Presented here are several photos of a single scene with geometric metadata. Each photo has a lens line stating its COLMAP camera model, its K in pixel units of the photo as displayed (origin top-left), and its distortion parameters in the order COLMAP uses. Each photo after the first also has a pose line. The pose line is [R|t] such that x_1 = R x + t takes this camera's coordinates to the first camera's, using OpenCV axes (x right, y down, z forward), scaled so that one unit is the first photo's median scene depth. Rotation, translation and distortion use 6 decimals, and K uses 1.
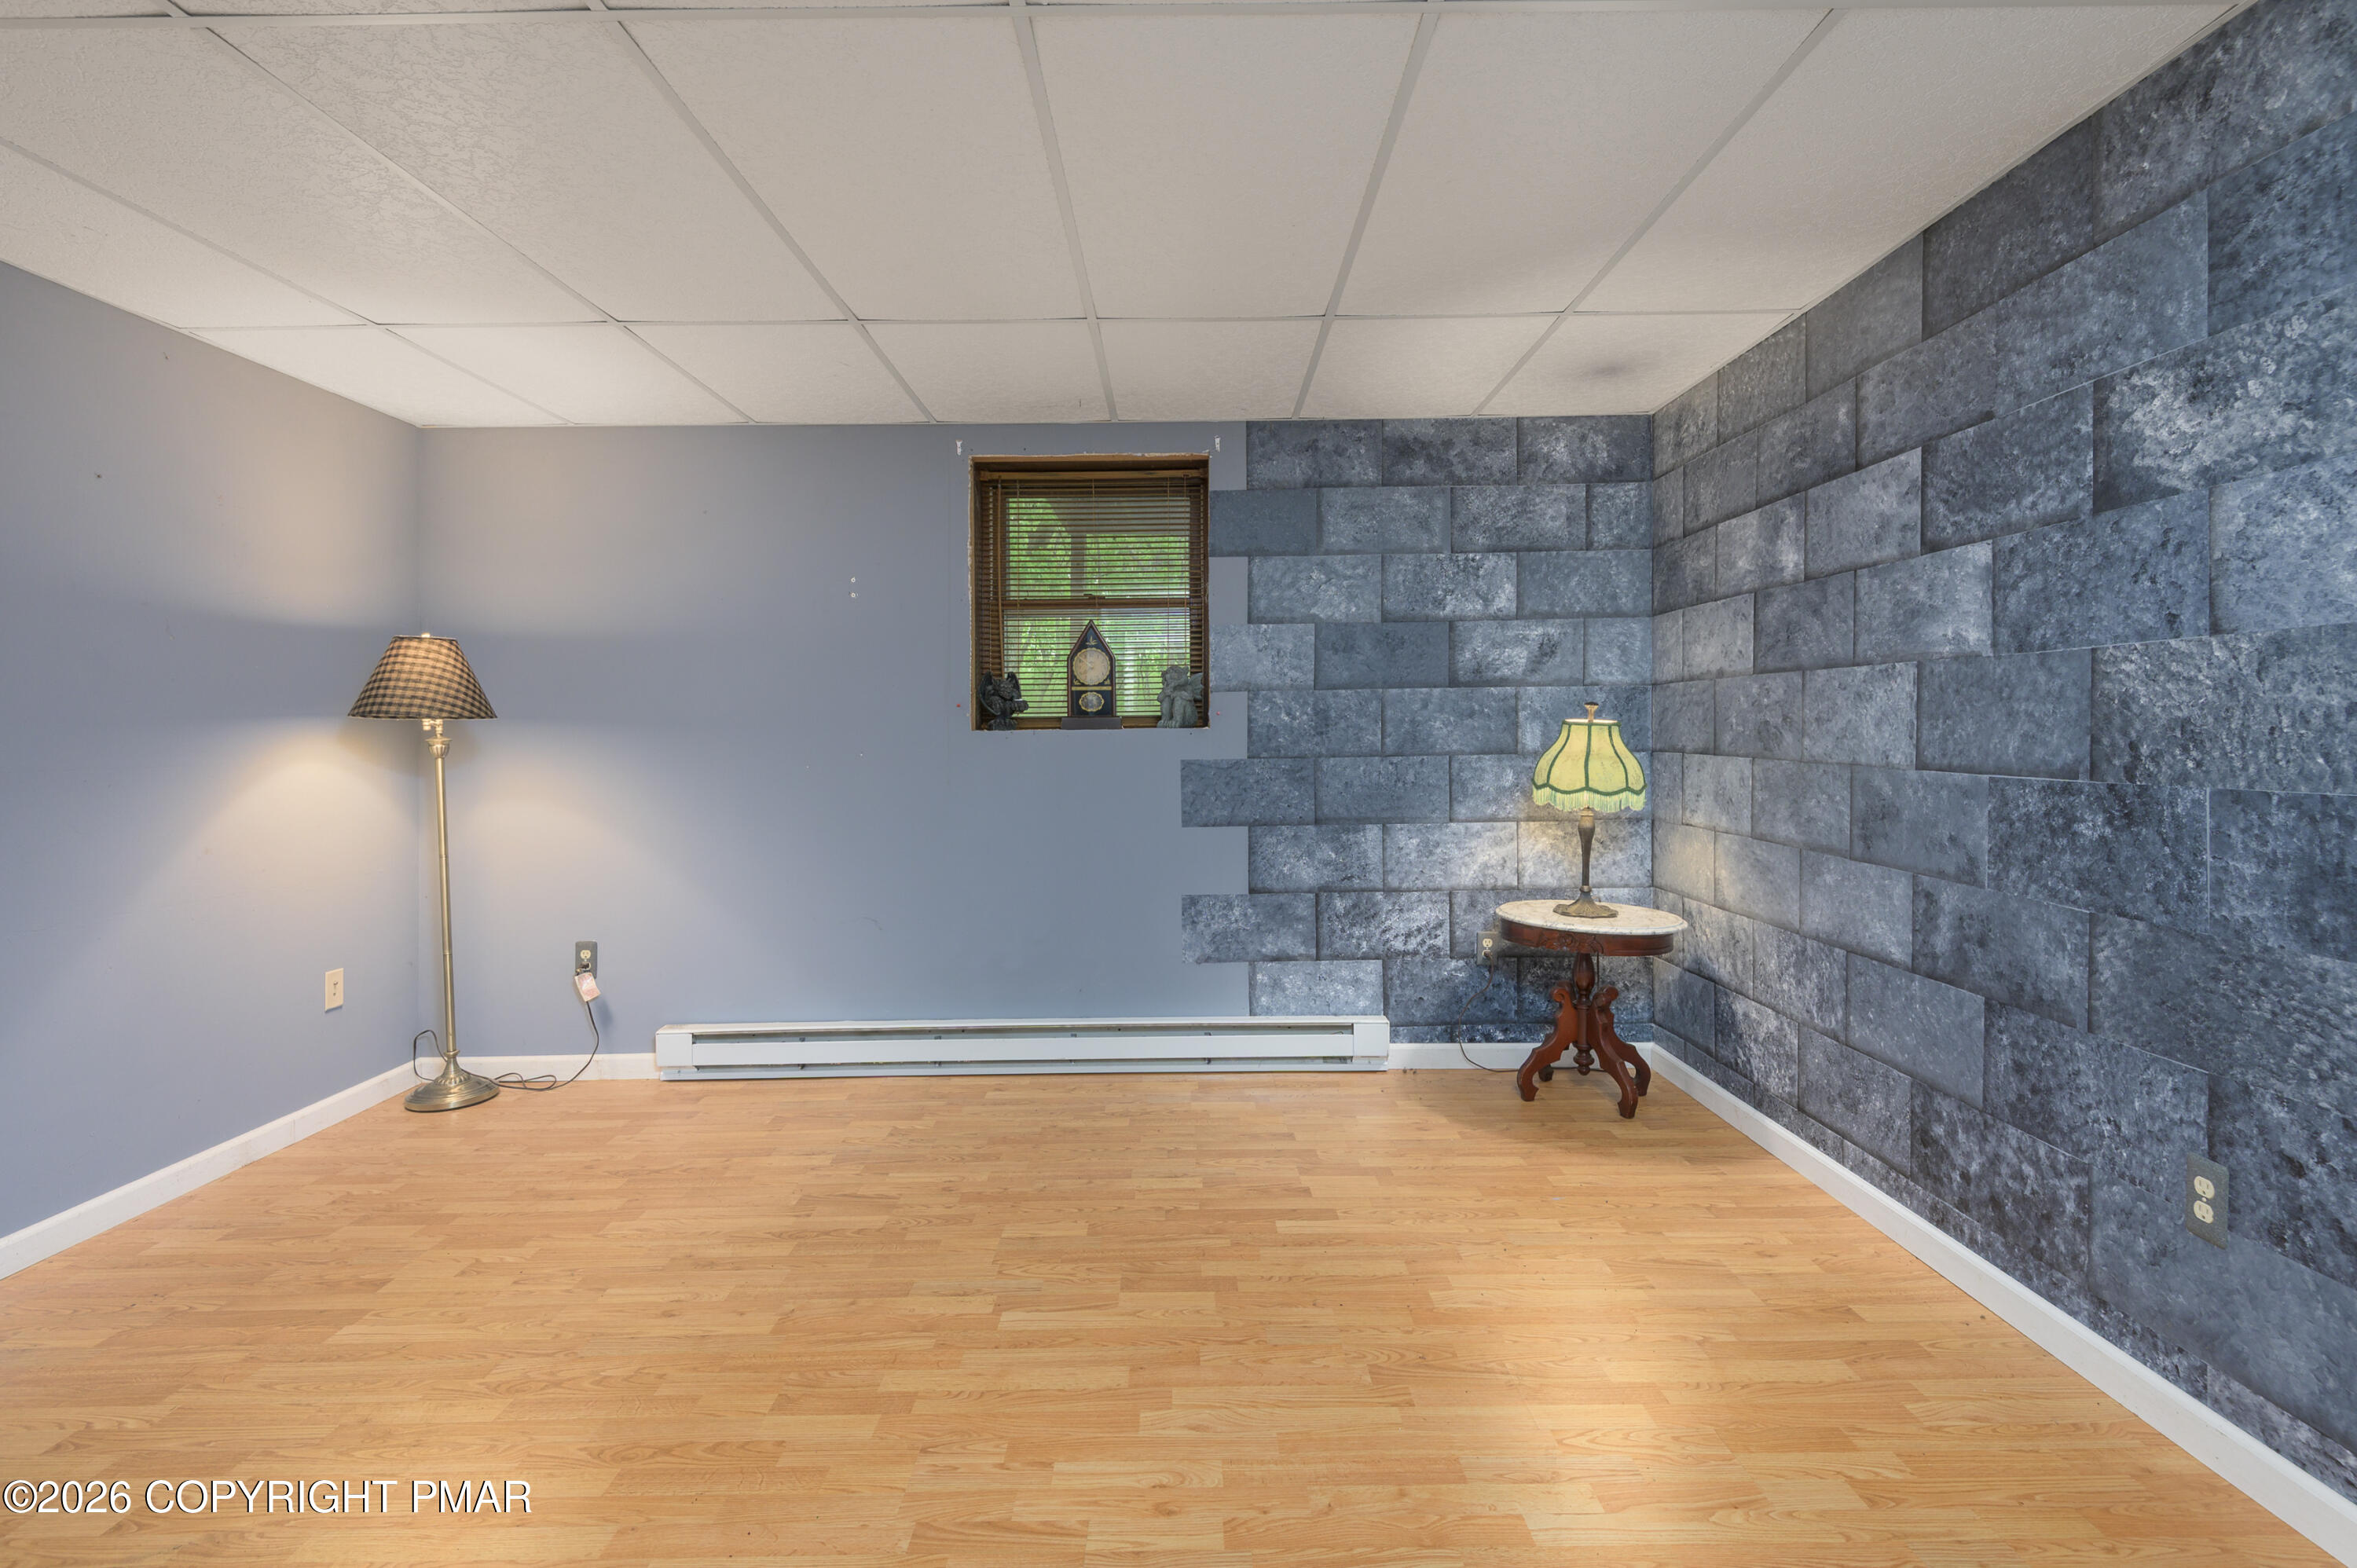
lens RADIAL K [[1103.4, 0, 1171.6], [0, 1103.4, 773.1], [0, 0, 1]] dist [0.029389, -0.014214]
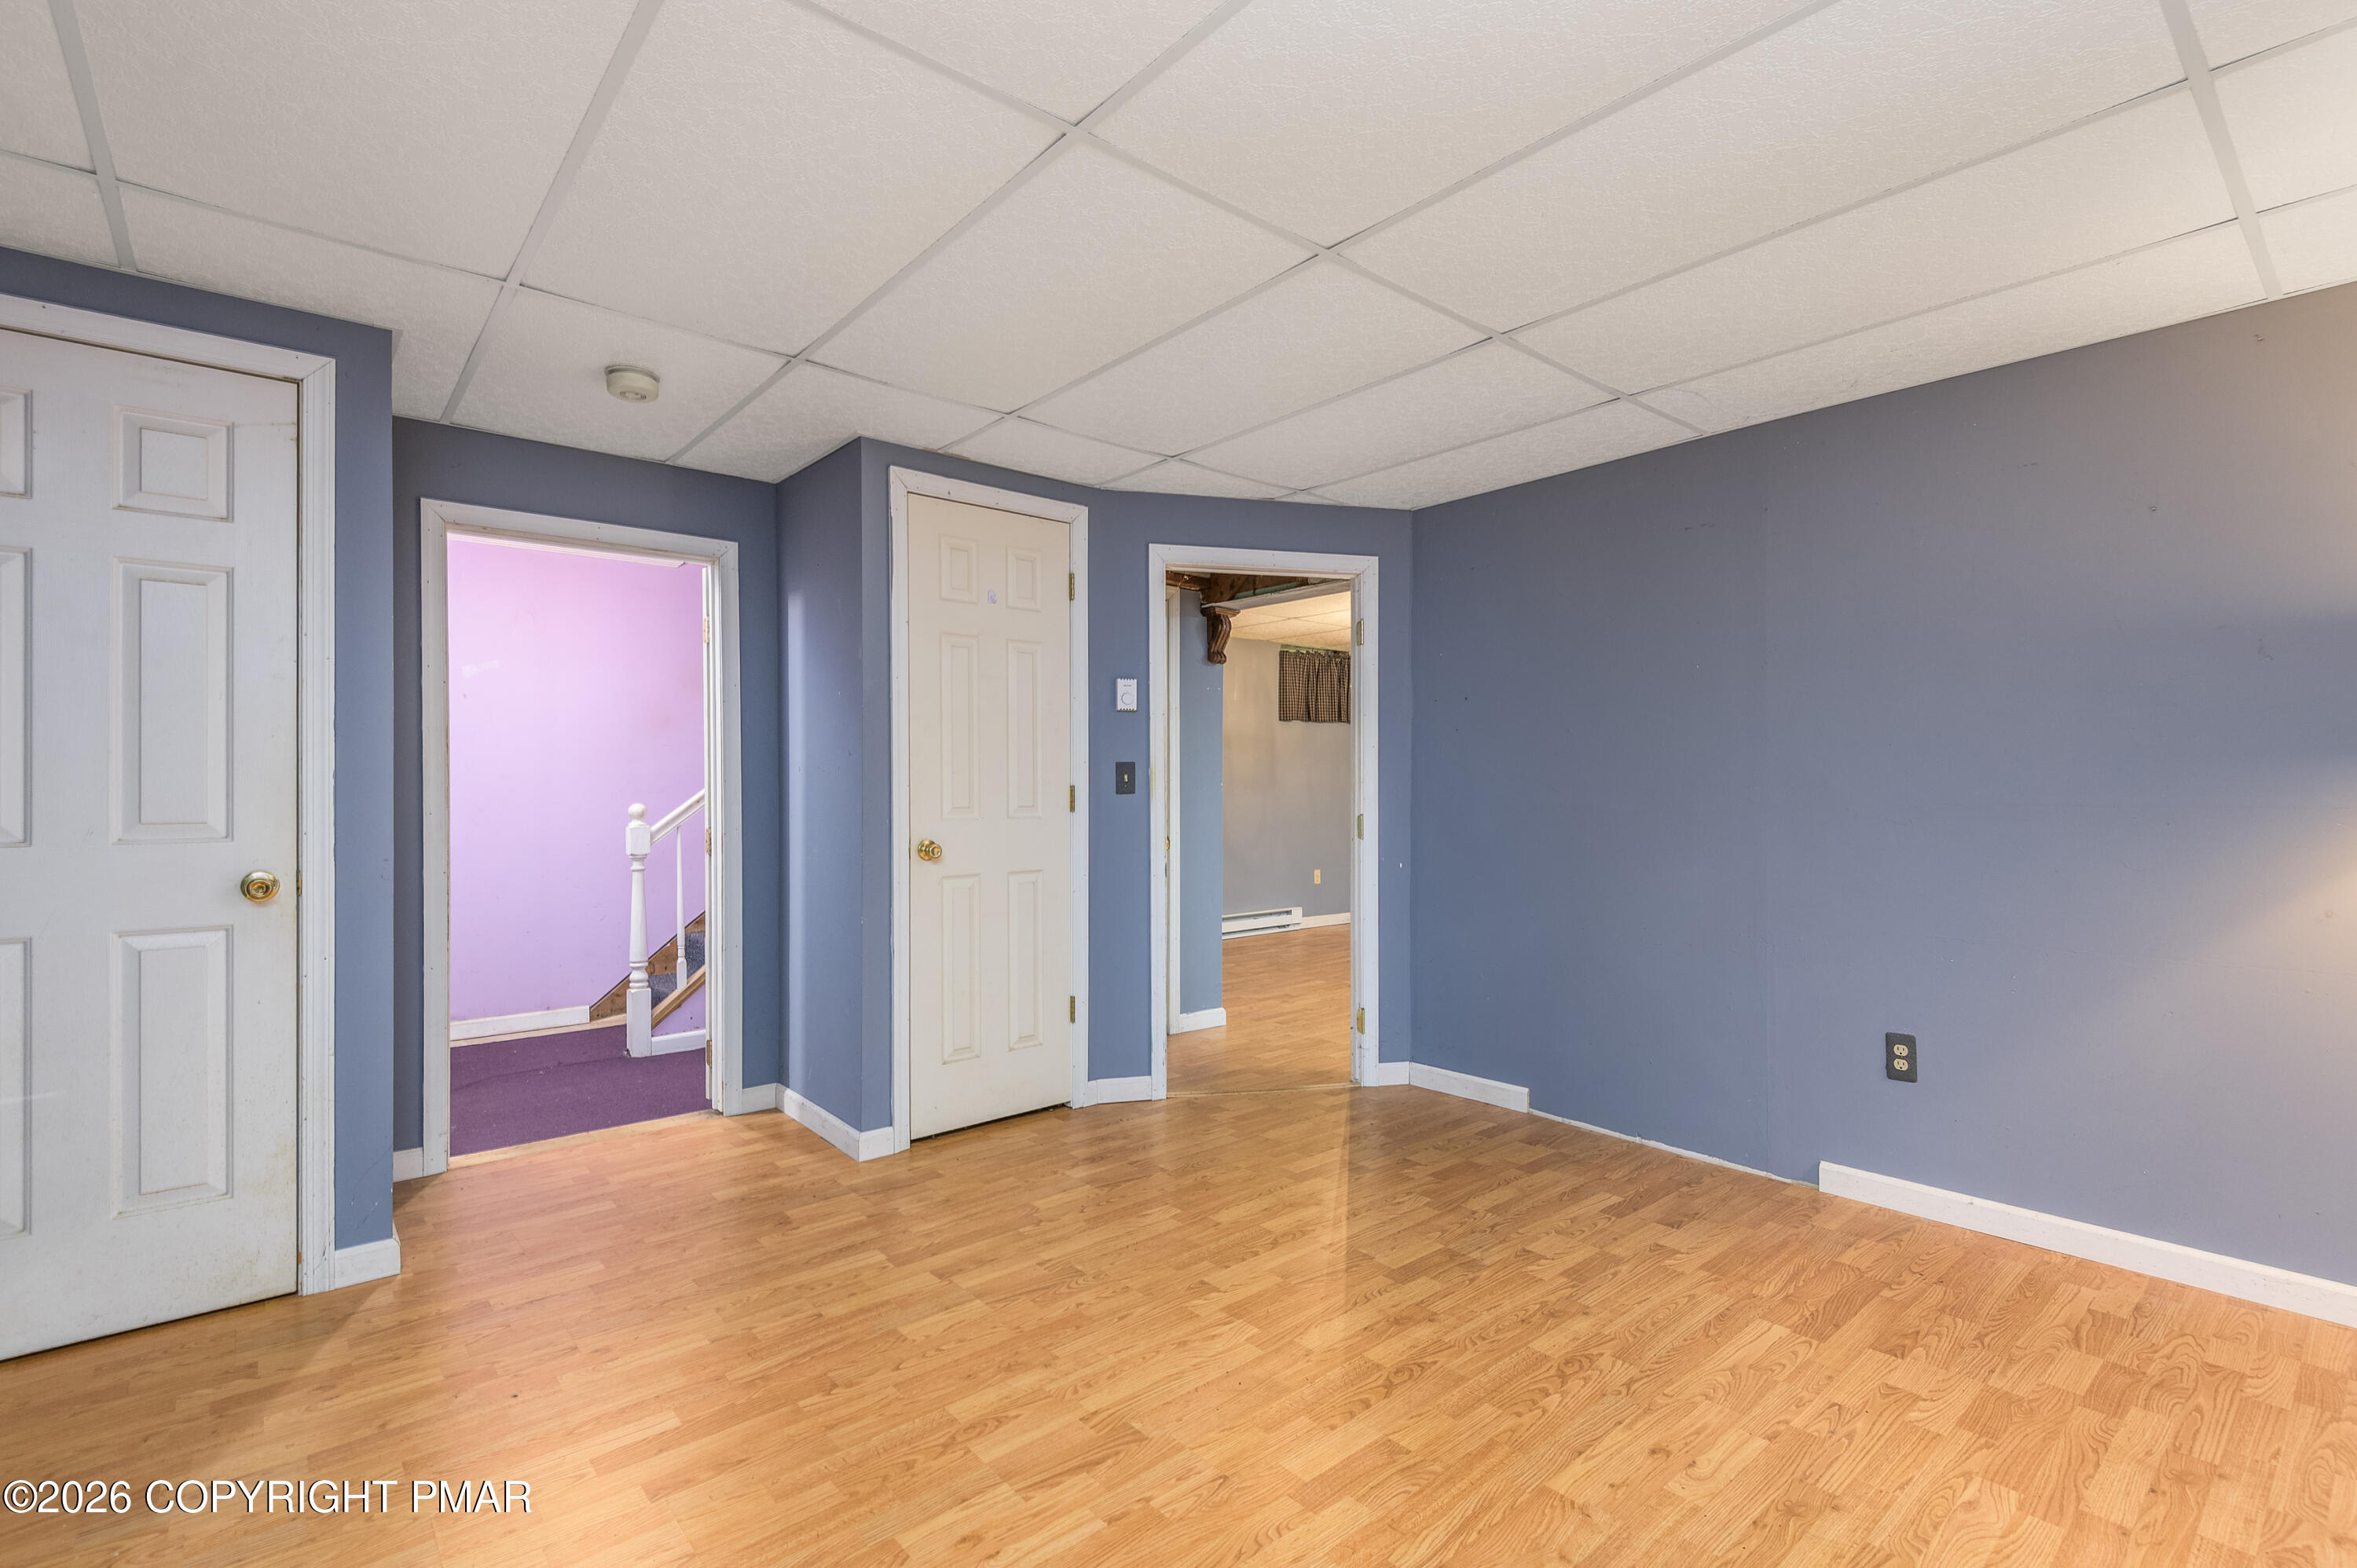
lens RADIAL K [[1103.4, 0, 1161.3], [0, 1103.4, 780.1], [0, 0, 1]] dist [0.029389, -0.014214]
pose [[-0.772739, 0.006017, -0.634695, 0.349881], [-0.011844, 0.999644, 0.023897, -0.034735], [0.634613, 0.025984, -0.772393, 1.321046]]
